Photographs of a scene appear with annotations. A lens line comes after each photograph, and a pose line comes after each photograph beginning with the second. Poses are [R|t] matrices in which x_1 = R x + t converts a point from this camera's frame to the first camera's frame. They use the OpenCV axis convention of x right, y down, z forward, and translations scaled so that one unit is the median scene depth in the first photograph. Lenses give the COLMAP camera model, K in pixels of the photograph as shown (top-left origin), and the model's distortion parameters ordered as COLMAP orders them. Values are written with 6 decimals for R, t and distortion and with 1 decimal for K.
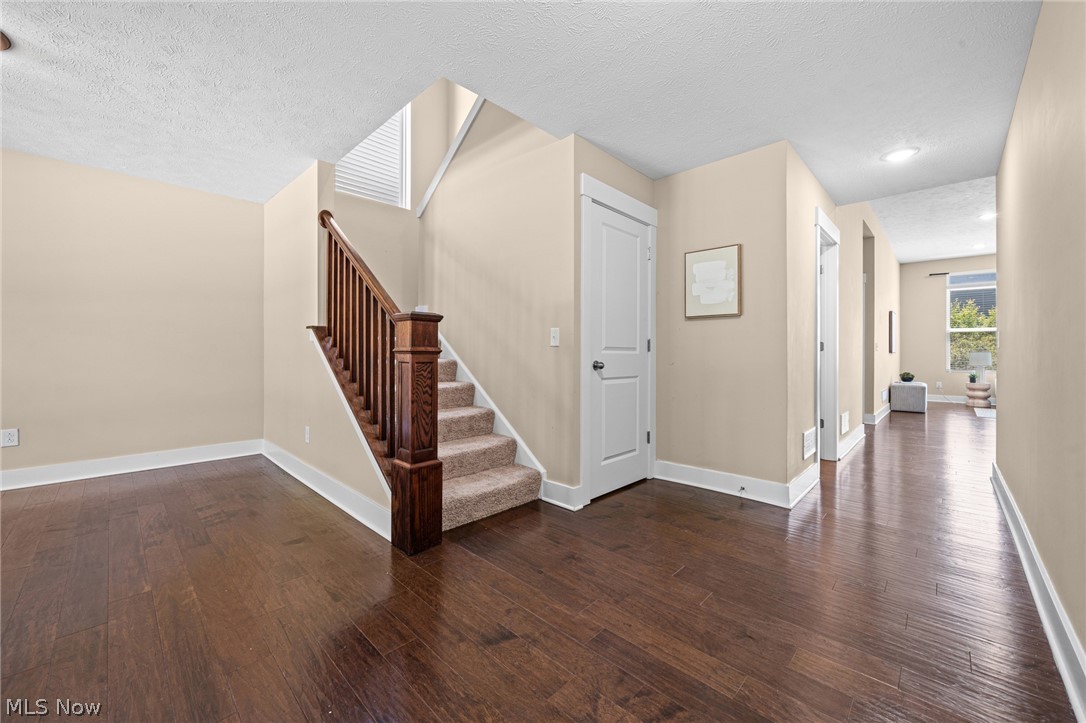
lens RADIAL K [[419.7, 0, 540.9], [0, 419.7, 355.2], [0, 0, 1]] dist [0.002426, 0.000123]
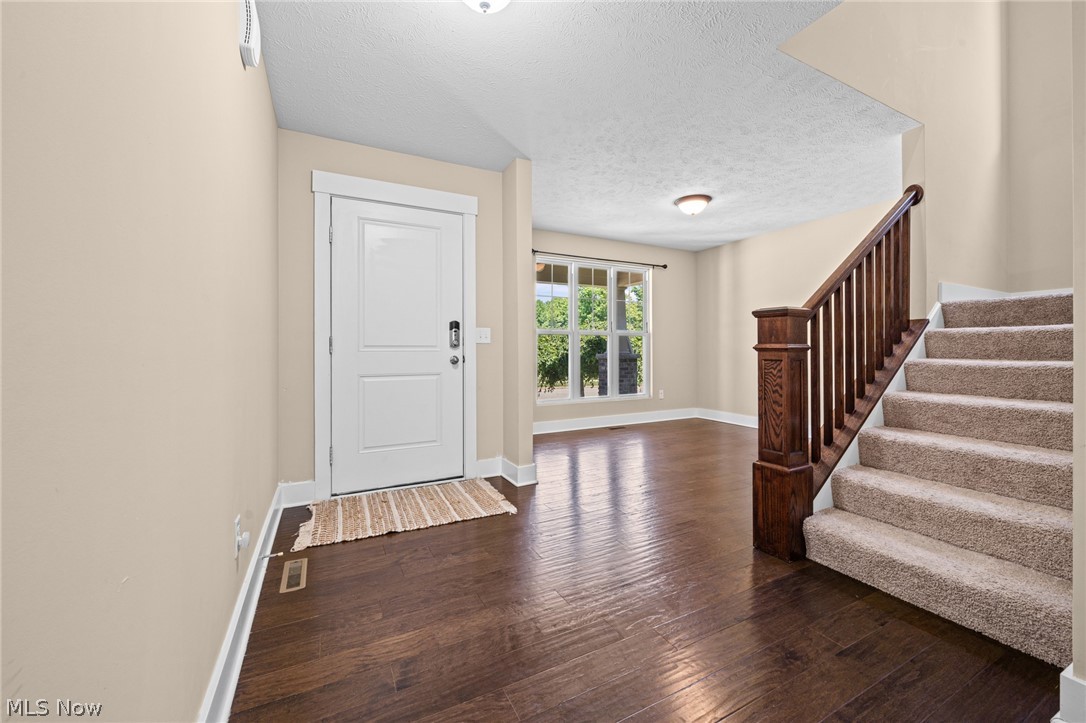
lens RADIAL K [[419.7, 0, 540.6], [0, 419.7, 353.1], [0, 0, 1]] dist [0.002426, 0.000123]
pose [[-0.322148, -0.000611, -0.946689, 0.795083], [-0.002814, 0.999996, 0.000313, 0.002794], [0.946685, 0.002765, -0.322149, 0.801414]]
